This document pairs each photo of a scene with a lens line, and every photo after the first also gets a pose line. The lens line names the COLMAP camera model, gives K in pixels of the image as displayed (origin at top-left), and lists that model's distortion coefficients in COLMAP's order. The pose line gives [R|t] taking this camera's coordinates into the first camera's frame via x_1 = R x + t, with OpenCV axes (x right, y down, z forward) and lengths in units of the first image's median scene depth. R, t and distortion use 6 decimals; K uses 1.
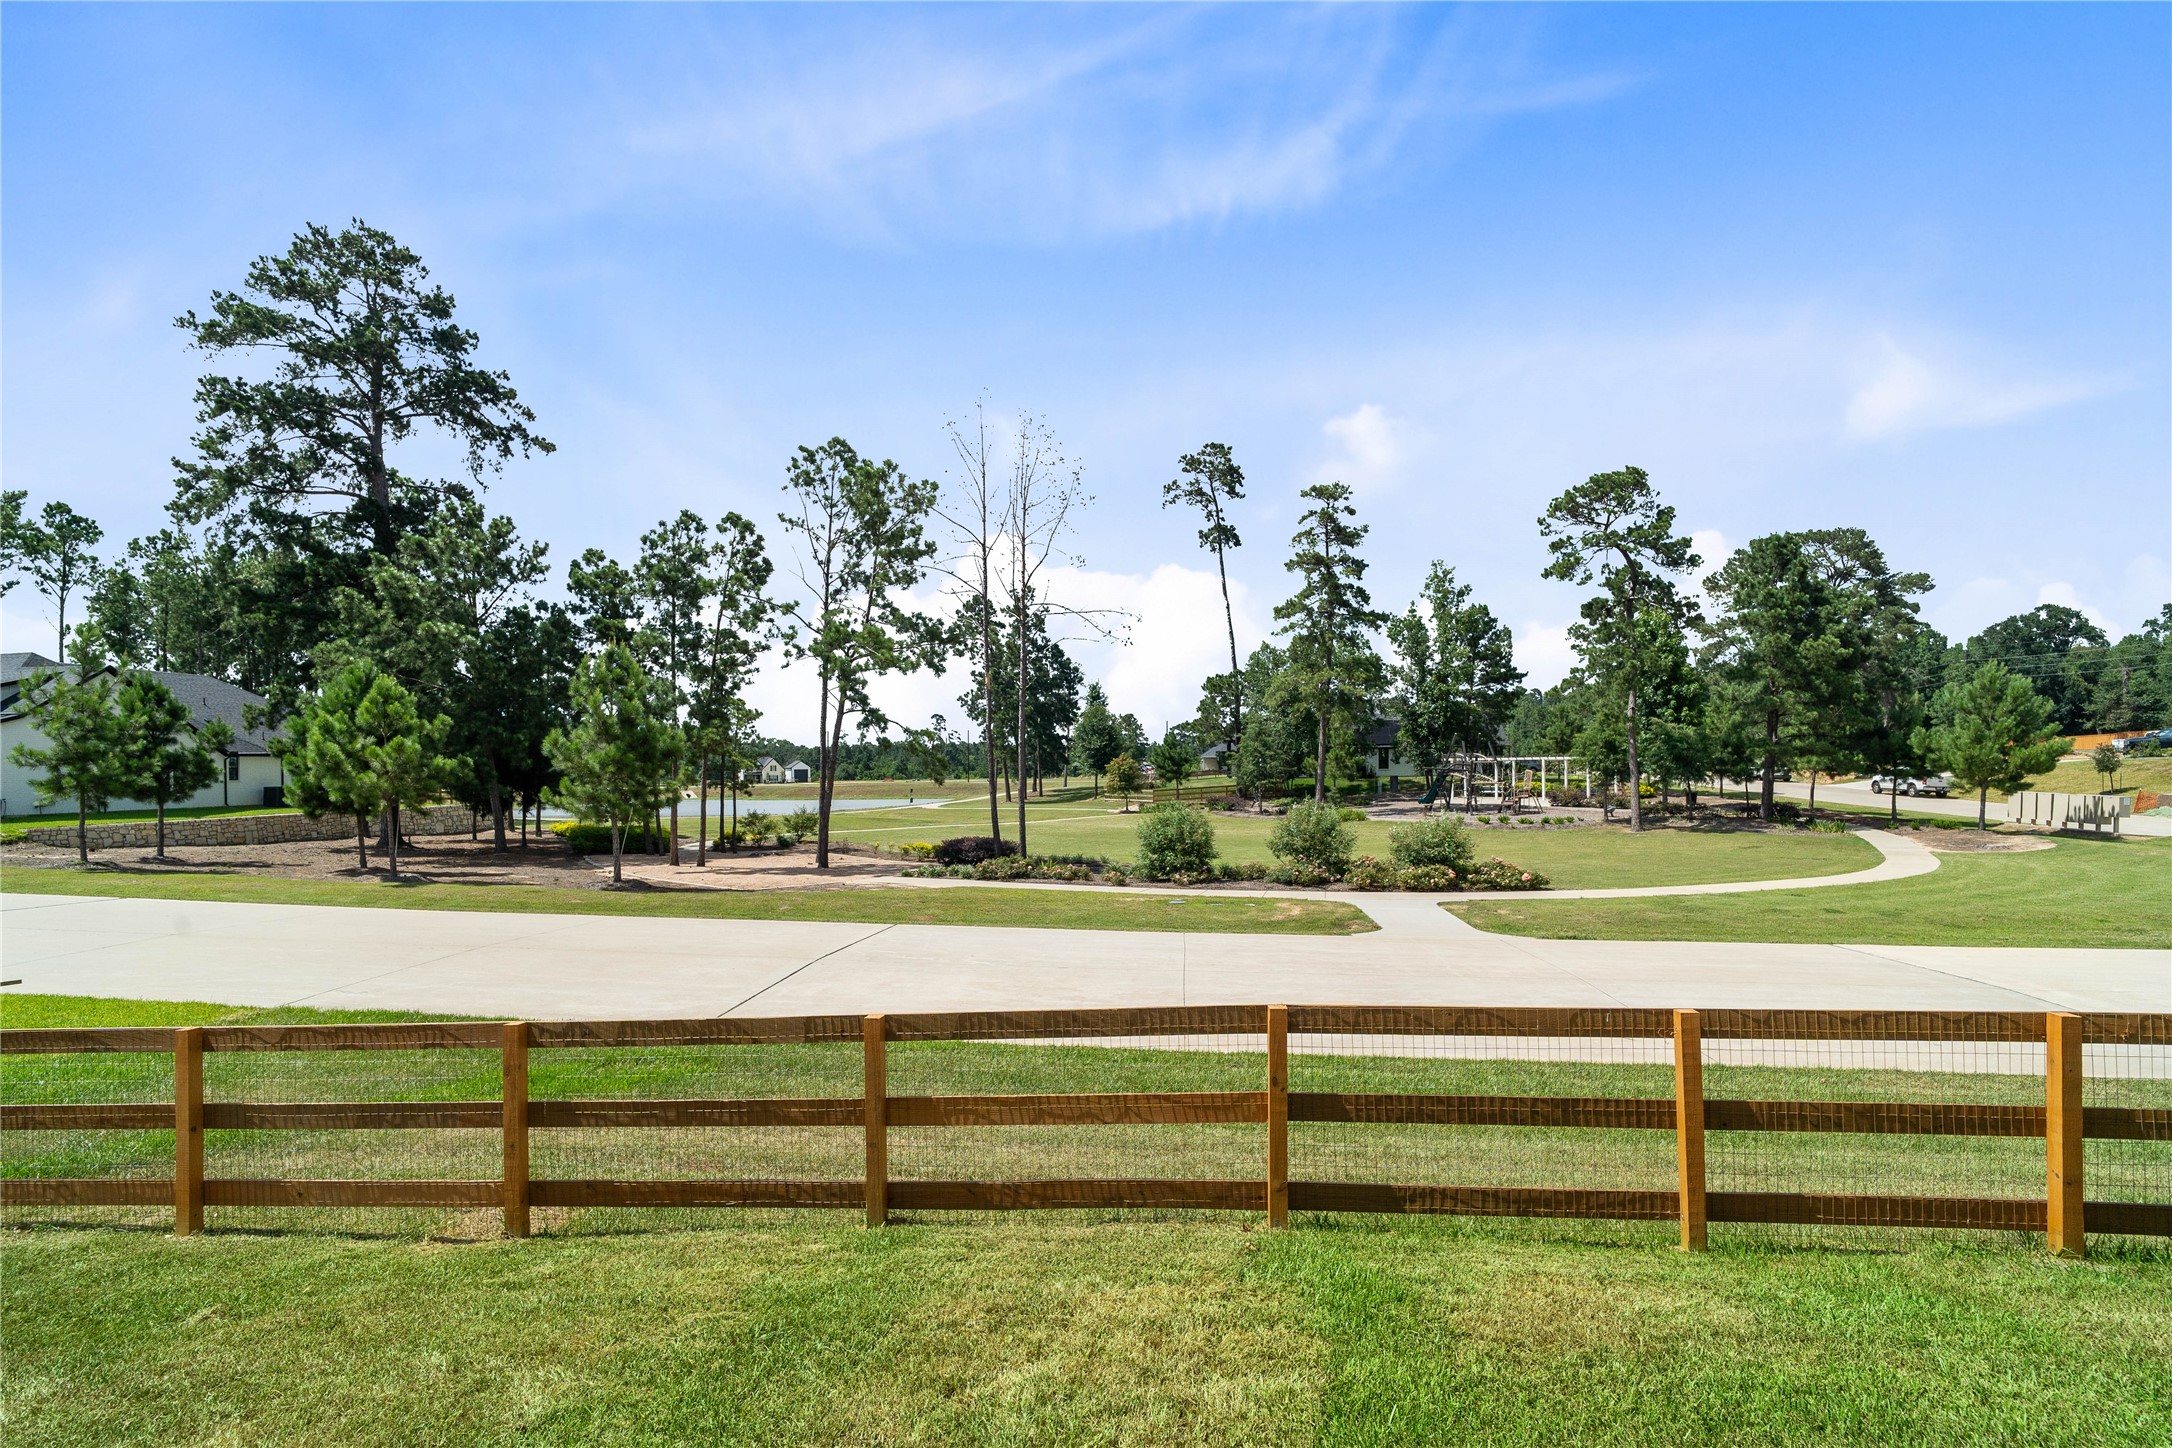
lens RADIAL K [[1052.6, 0, 1090.3], [0, 1052.6, 767.8], [0, 0, 1]] dist [-0.007433, -0.000927]
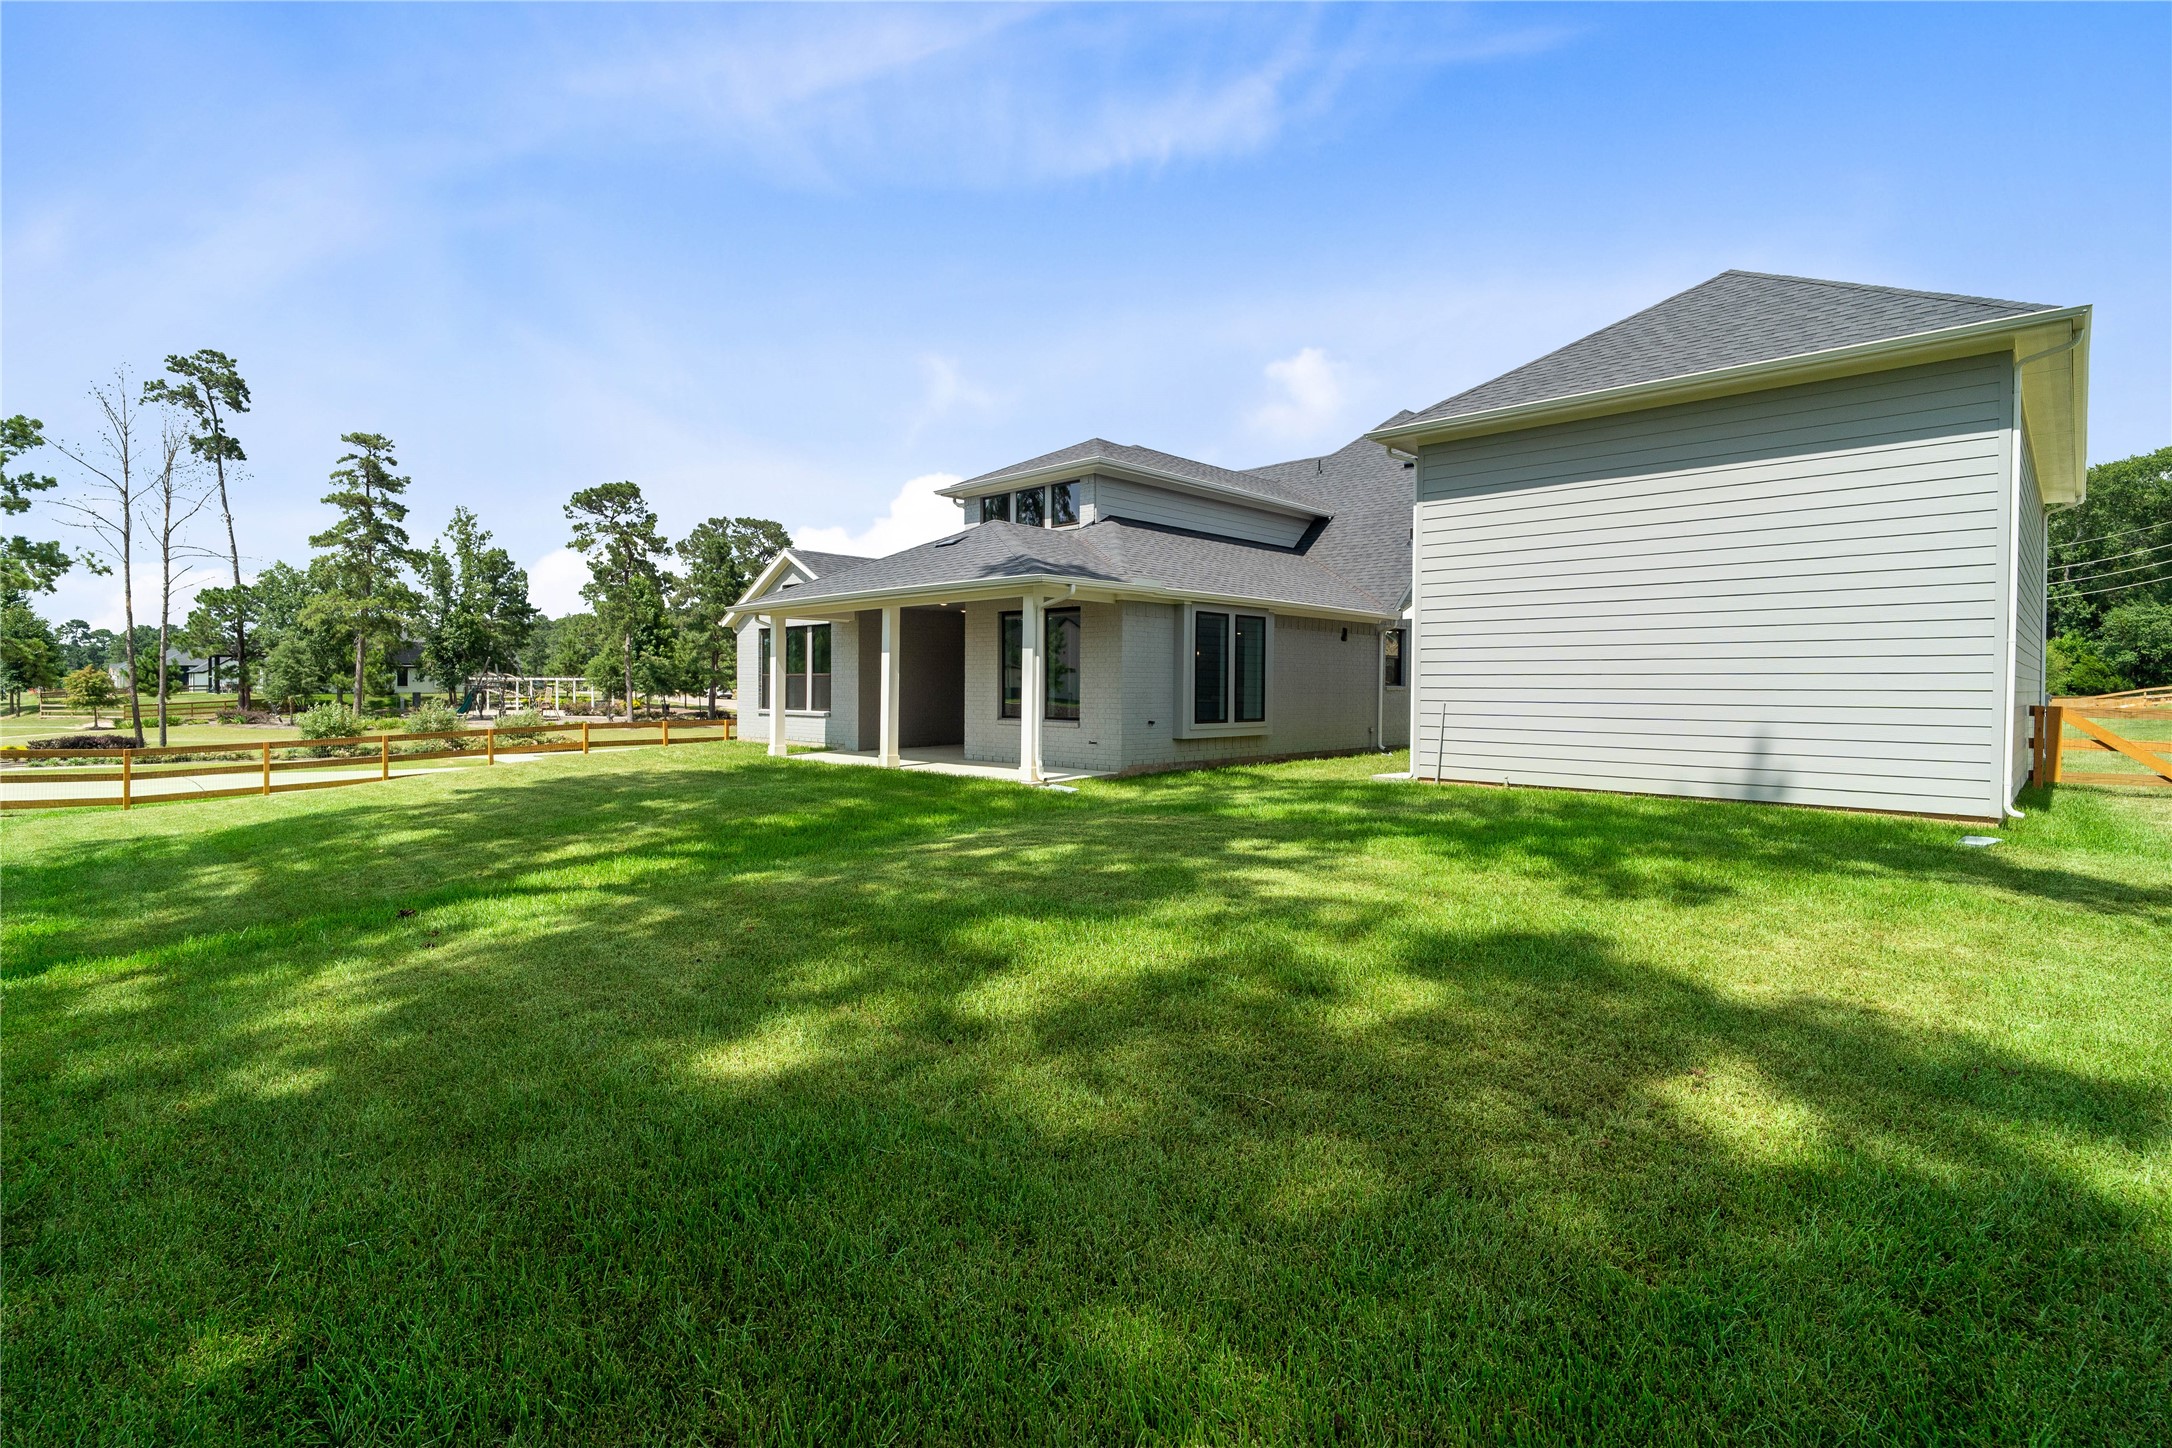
lens RADIAL K [[1052.6, 0, 1090.0], [0, 1052.6, 709.9], [0, 0, 1]] dist [-0.007433, -0.000927]
pose [[0.618906, -0.002567, 0.785461, -0.180767], [-0.010205, 0.999884, 0.011309, 0.007814], [-0.785399, -0.015015, 0.618808, -0.315255]]
